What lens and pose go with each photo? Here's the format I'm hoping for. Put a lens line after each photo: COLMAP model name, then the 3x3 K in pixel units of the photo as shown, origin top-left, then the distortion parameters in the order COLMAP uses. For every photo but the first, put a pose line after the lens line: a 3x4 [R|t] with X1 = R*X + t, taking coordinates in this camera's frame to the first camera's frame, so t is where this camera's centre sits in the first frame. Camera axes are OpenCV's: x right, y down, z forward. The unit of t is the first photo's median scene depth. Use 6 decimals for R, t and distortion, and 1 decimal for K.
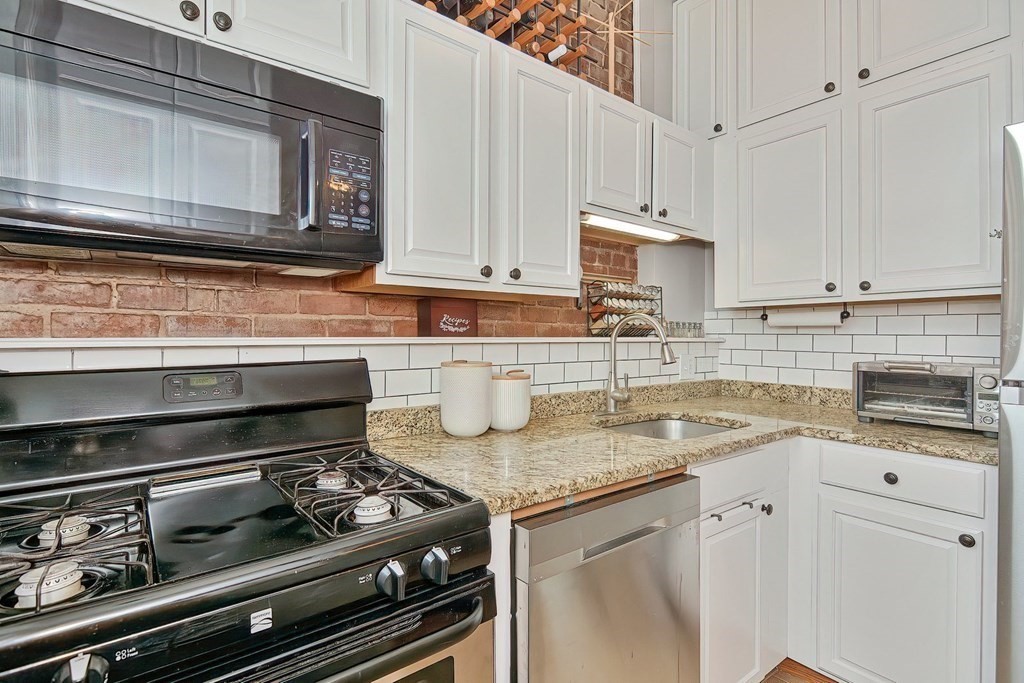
lens RADIAL K [[491.7, 0, 513.4], [0, 491.7, 347.9], [0, 0, 1]] dist [-0.015007, 0.000985]
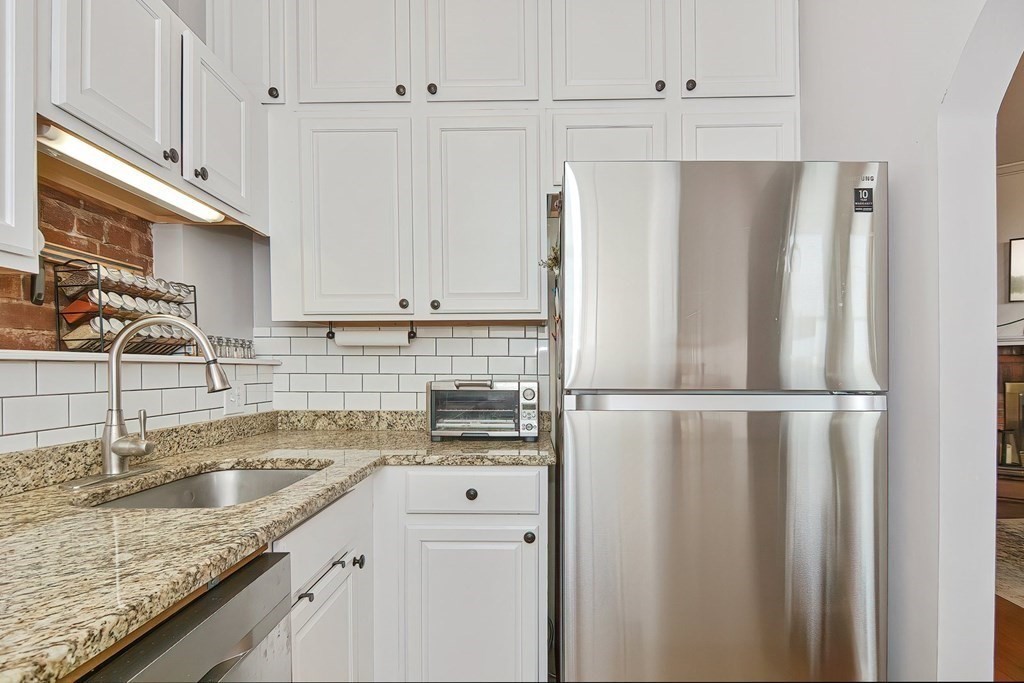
lens RADIAL K [[482.4, 0, 512.4], [0, 482.4, 376.8], [0, 0, 1]] dist [0.002462, -0.009443]
pose [[0.609349, -0.016451, 0.792732, 0.030322], [0.023000, 0.999731, 0.003067, 0.018039], [-0.792569, 0.016364, 0.609563, 0.243487]]
